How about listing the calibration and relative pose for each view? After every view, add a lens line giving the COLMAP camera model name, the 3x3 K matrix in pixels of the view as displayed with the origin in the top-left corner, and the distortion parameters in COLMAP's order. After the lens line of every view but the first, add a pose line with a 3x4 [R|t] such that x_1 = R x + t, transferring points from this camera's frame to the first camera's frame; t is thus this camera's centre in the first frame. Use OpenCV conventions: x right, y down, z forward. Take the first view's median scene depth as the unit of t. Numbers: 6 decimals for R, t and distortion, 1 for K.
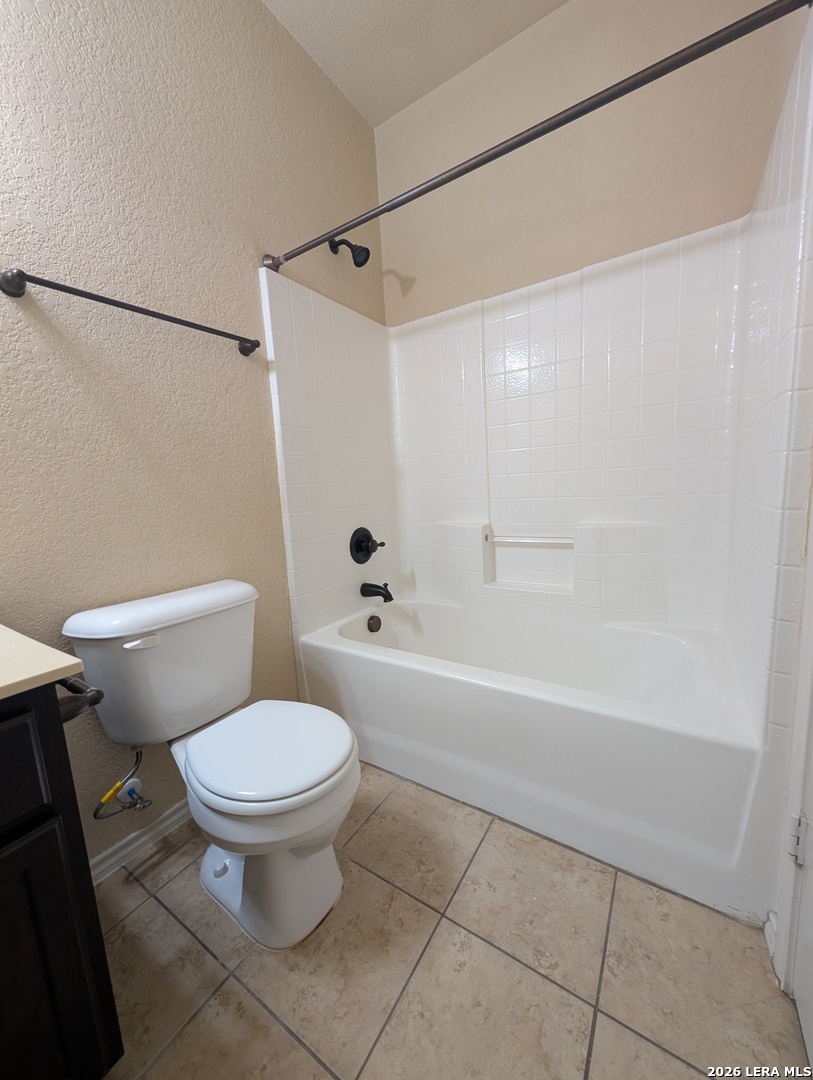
lens RADIAL K [[408.8, 0, 406.8], [0, 408.8, 541.8], [0, 0, 1]] dist [0.000242, 0.000198]
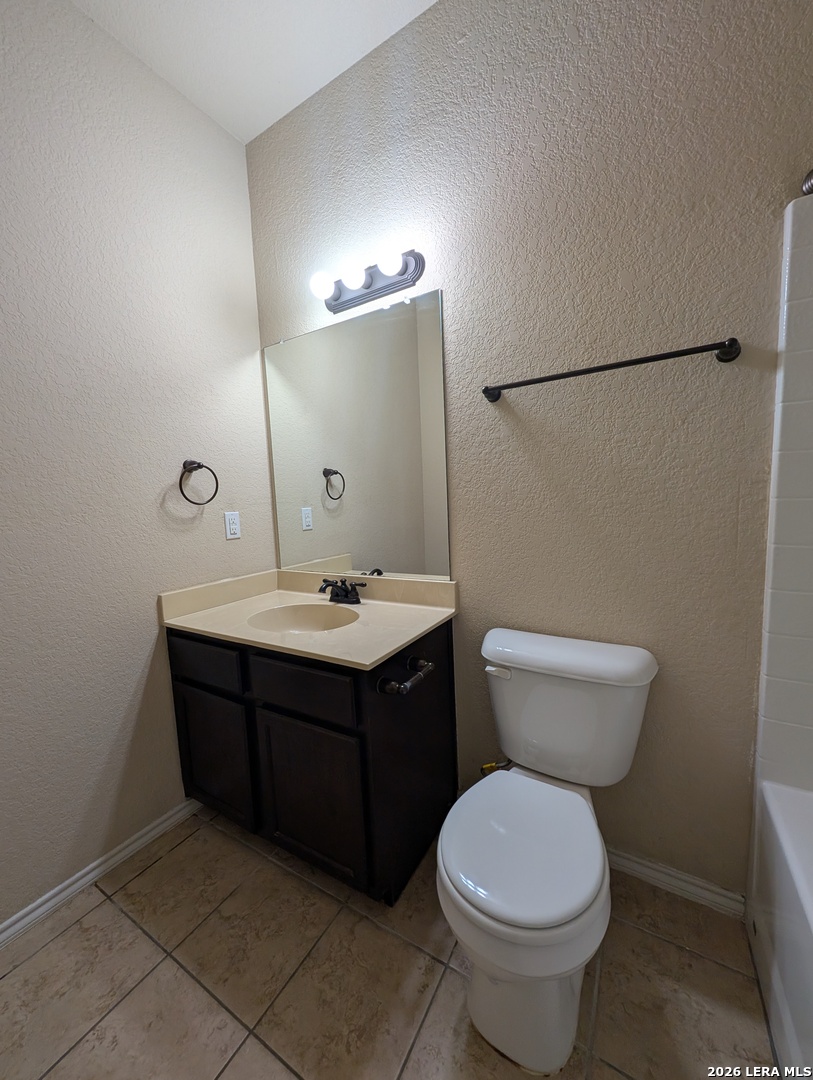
lens RADIAL K [[408.8, 0, 406.8], [0, 408.8, 541.8], [0, 0, 1]] dist [0.000242, 0.000198]
pose [[0.038118, 0.159070, -0.986531, 0.464375], [-0.095725, 0.983290, 0.154849, -0.283329], [0.994678, 0.088533, 0.052708, 0.605219]]
